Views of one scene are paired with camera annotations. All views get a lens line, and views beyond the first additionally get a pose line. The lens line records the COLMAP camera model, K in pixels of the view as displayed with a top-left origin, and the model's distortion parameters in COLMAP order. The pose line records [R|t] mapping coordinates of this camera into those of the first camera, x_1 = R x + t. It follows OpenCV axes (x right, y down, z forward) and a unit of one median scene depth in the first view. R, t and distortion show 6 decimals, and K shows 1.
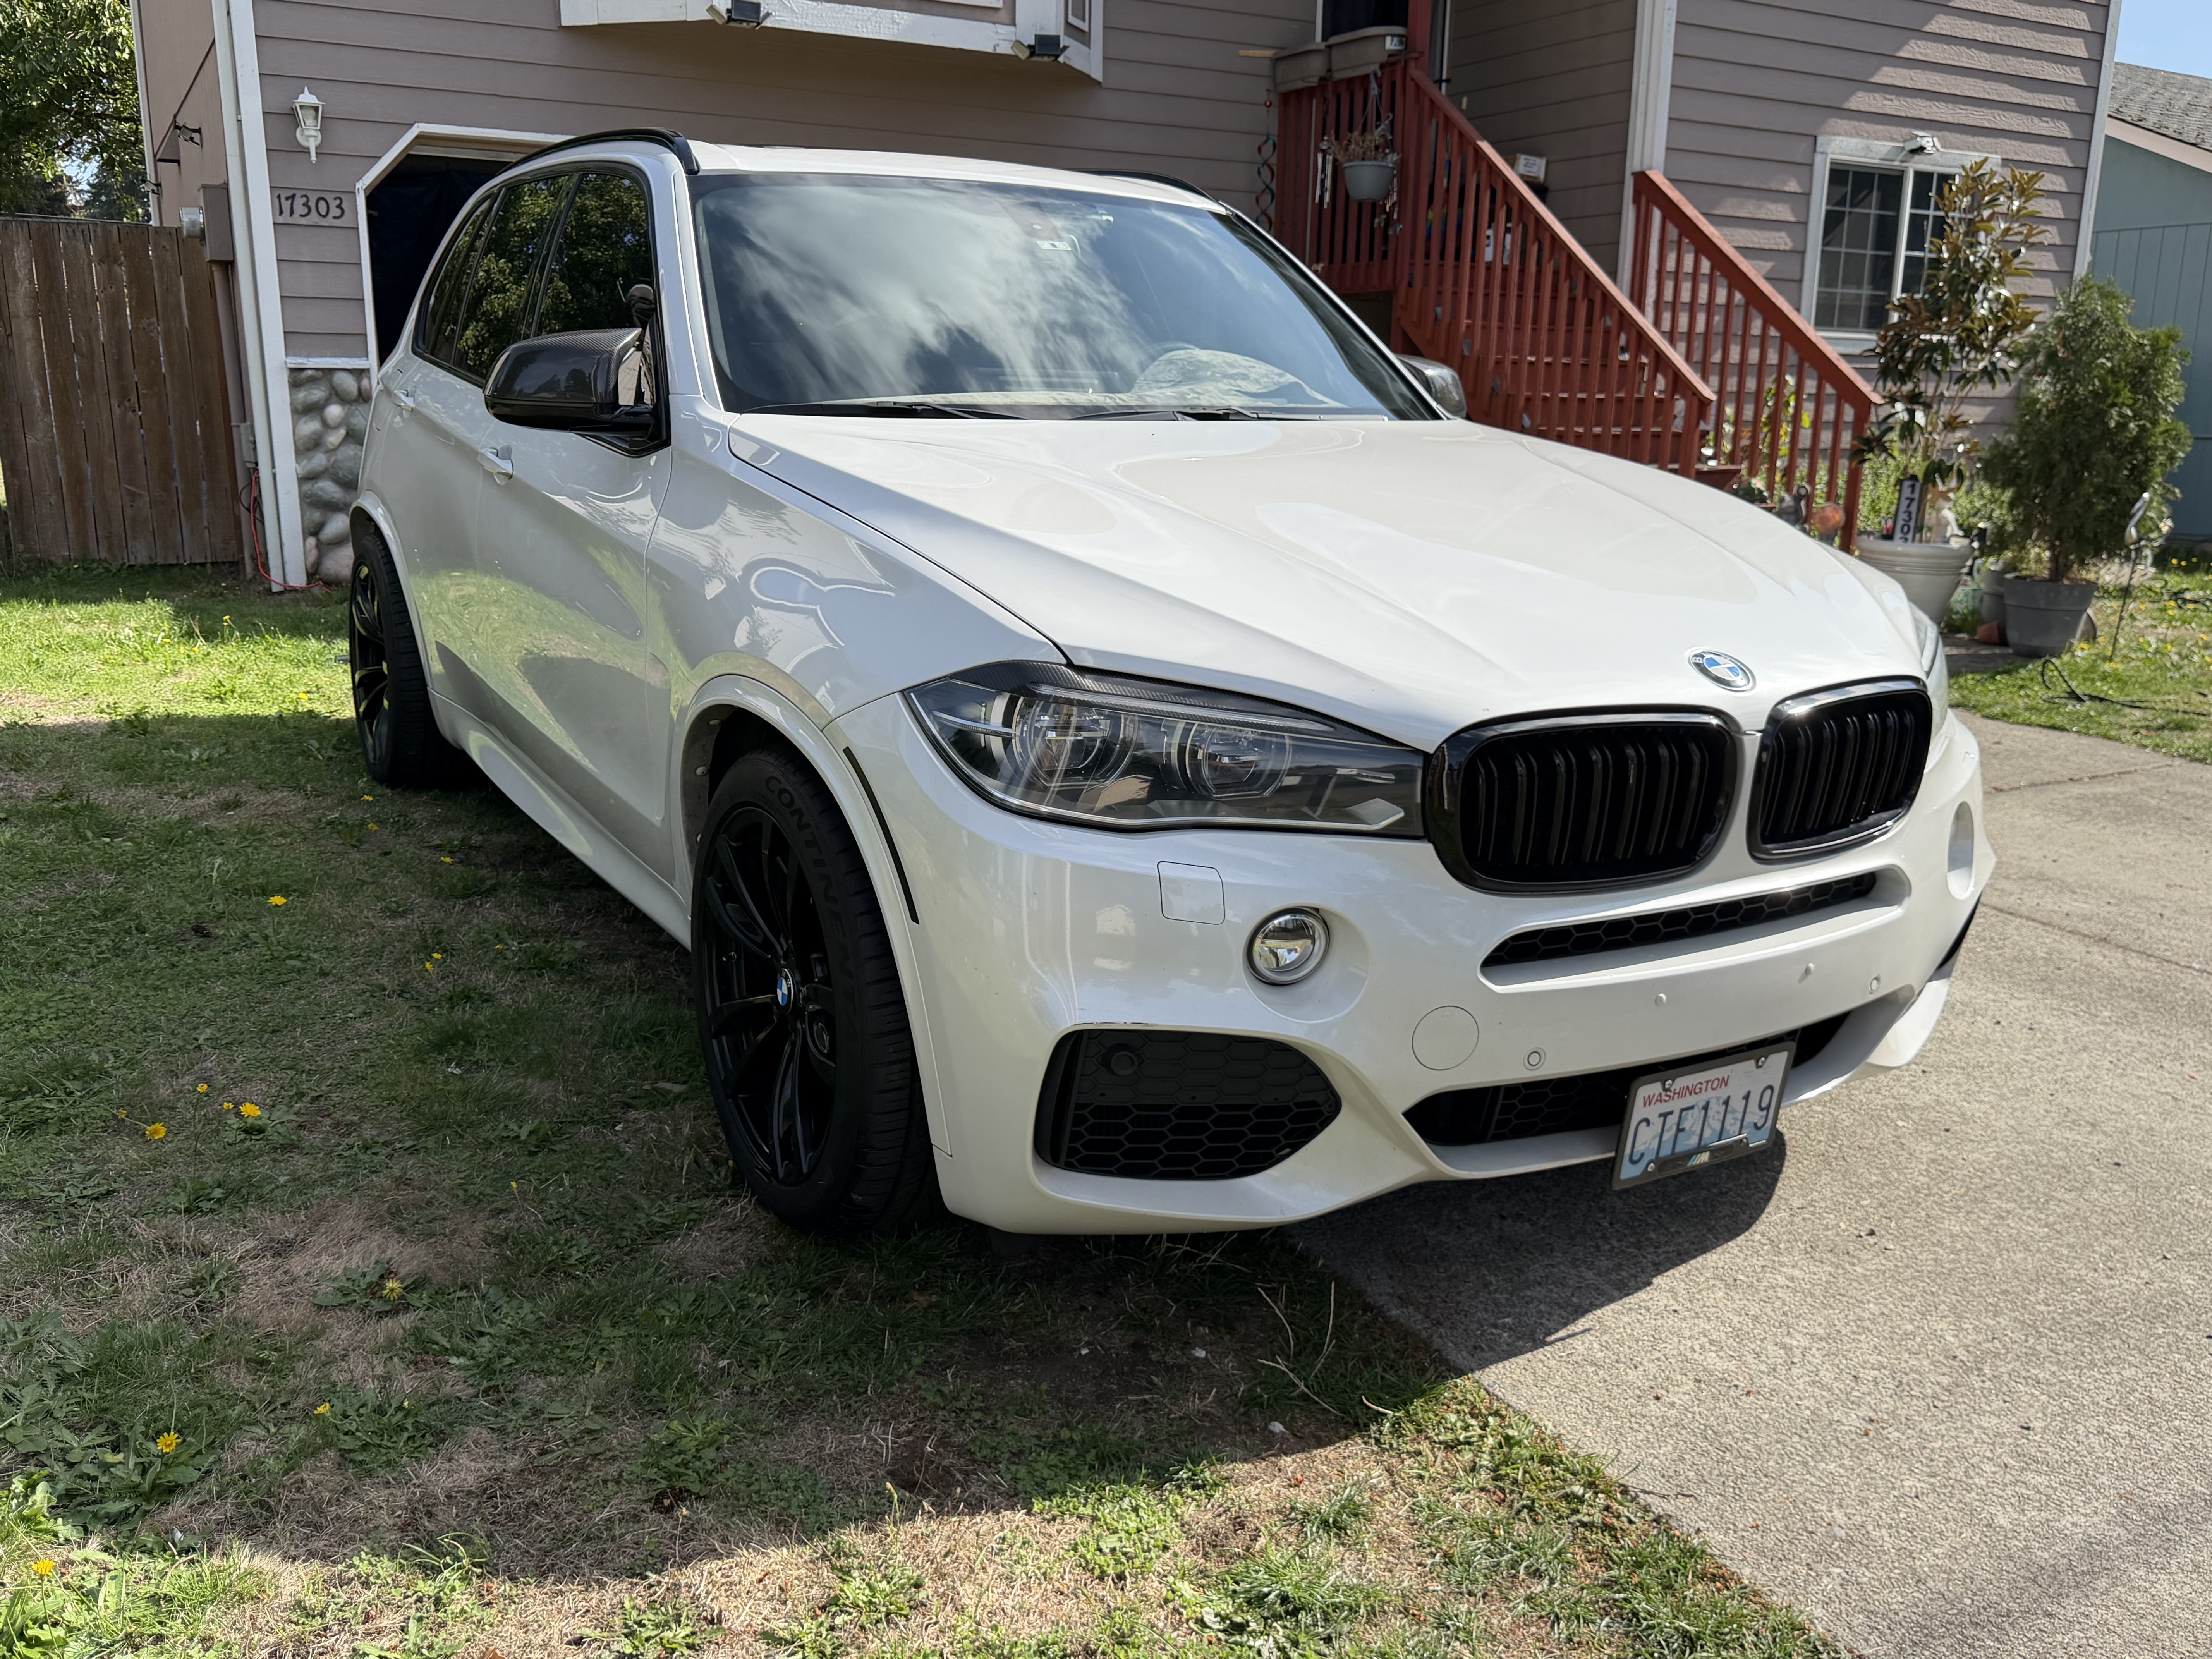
lens RADIAL K [[1810.0, 0, 1105.0], [0, 1810.0, 829.7], [0, 0, 1]] dist [0.001741, -0.010765]
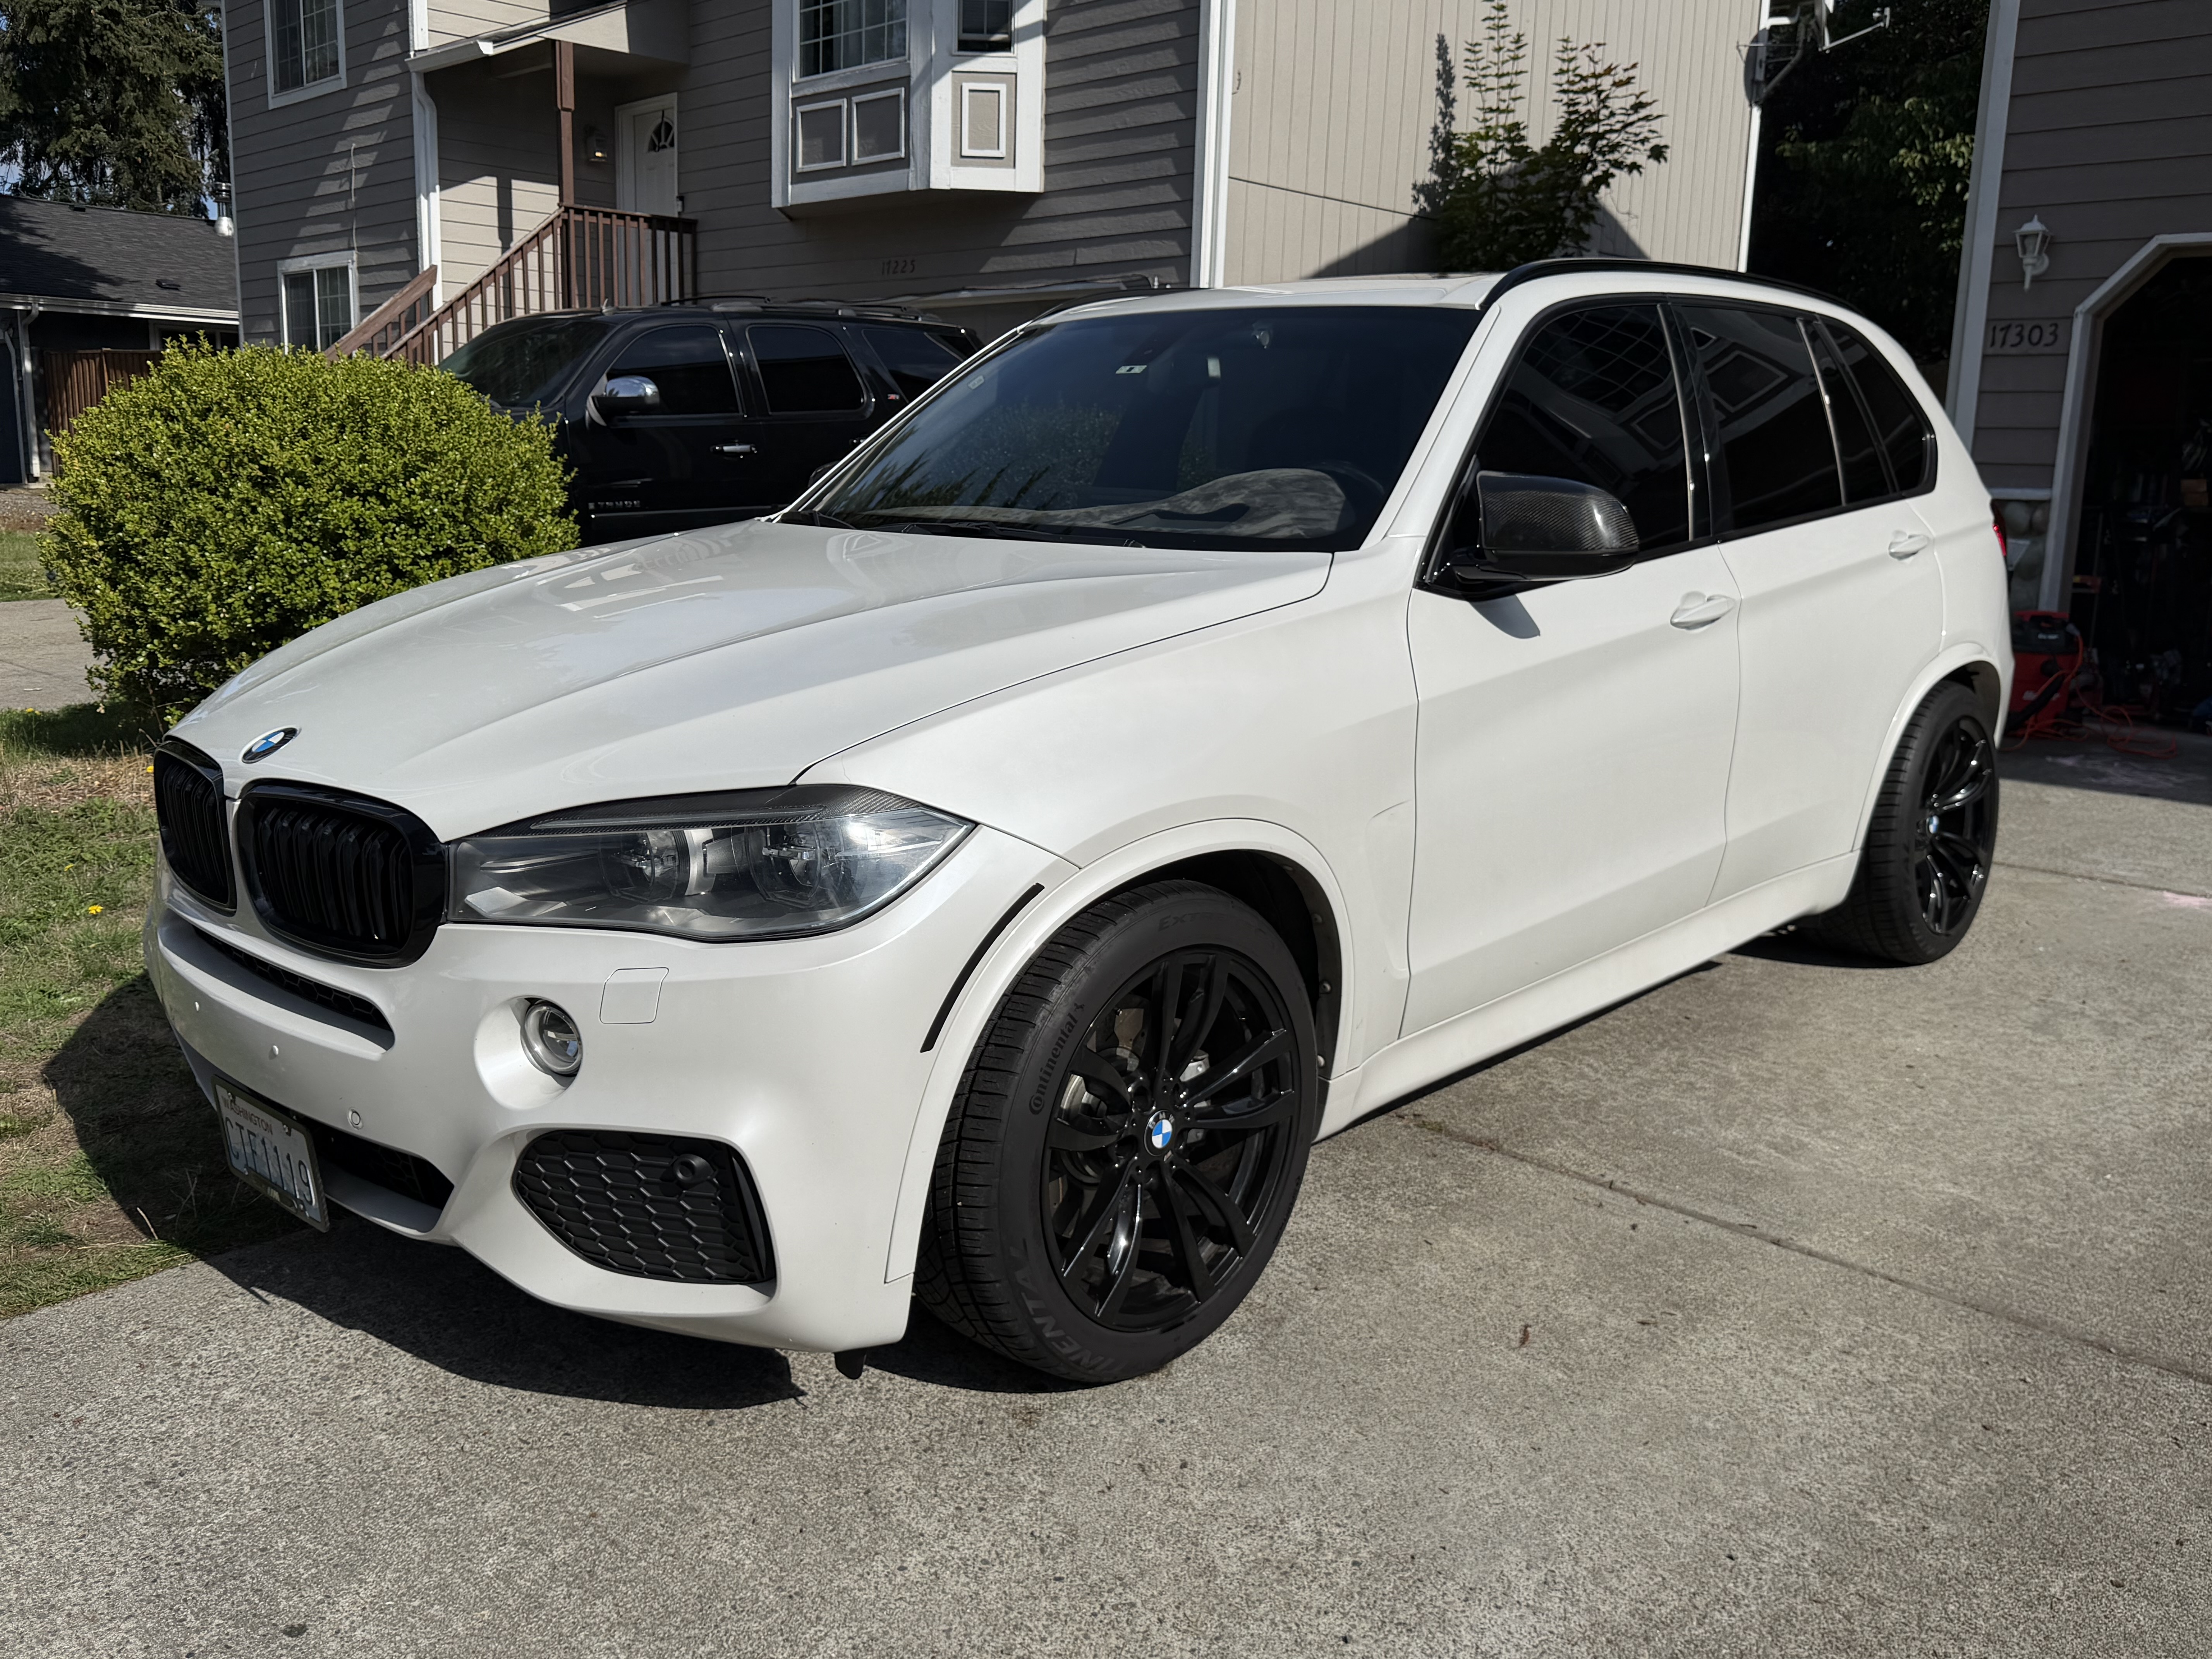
lens RADIAL K [[1810.0, 0, 1103.0], [0, 1810.0, 829.3], [0, 0, 1]] dist [0.001741, -0.010765]
pose [[0.302562, 0.177859, -0.936388, 0.370952], [-0.250547, 0.962726, 0.101906, -0.064438], [0.919610, 0.203776, 0.335846, 0.273917]]
